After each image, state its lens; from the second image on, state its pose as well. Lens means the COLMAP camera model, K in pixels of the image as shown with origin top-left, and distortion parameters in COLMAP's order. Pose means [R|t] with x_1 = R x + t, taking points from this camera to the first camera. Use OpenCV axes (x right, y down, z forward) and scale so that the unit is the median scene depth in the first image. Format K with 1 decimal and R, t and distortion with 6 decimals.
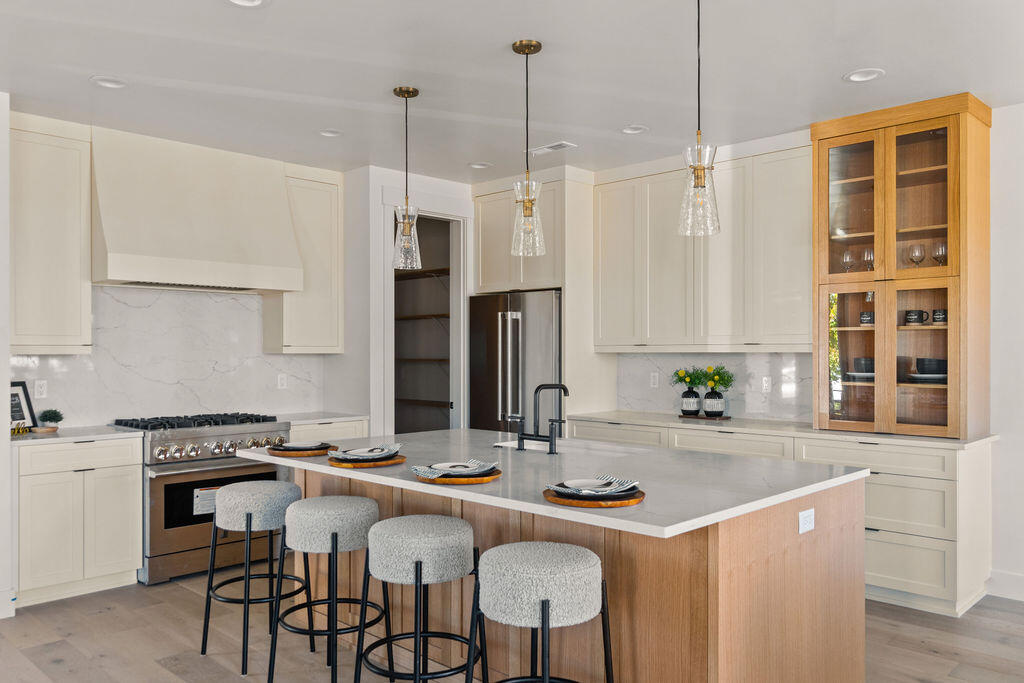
lens RADIAL K [[782.4, 0, 514.4], [0, 782.4, 343.9], [0, 0, 1]] dist [-0.002935, 0.000622]
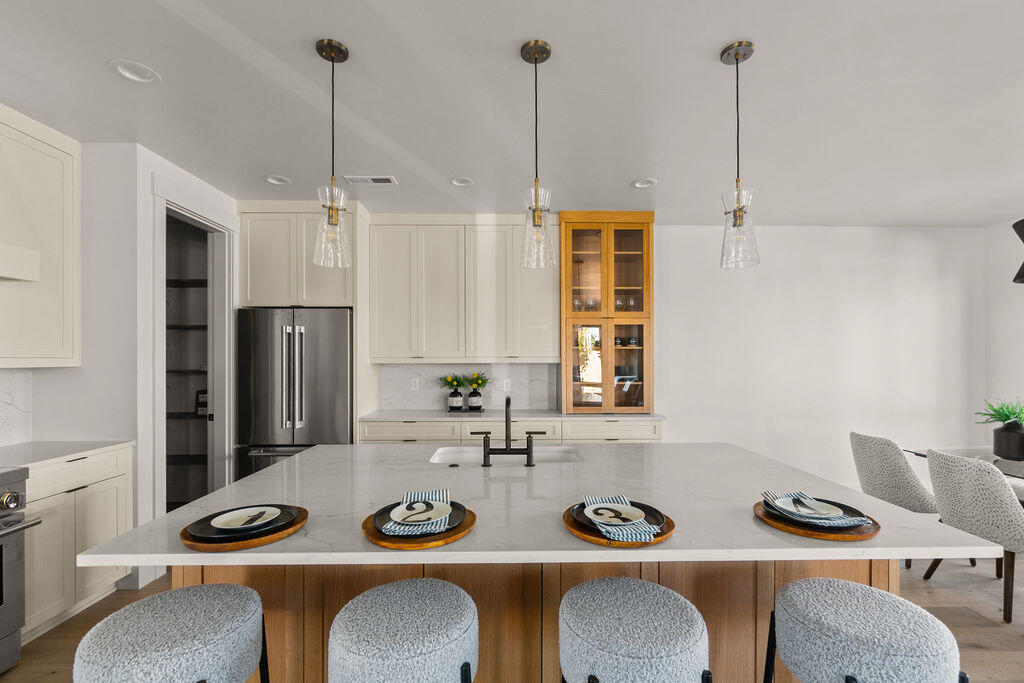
lens RADIAL K [[441.7, 0, 515.0], [0, 441.7, 360.2], [0, 0, 1]] dist [-0.012403, -0.000326]
pose [[0.700965, -0.002192, 0.713192, -0.248038], [-0.005656, 0.999947, 0.008632, -0.001278], [-0.713173, -0.010084, 0.700915, 0.401549]]
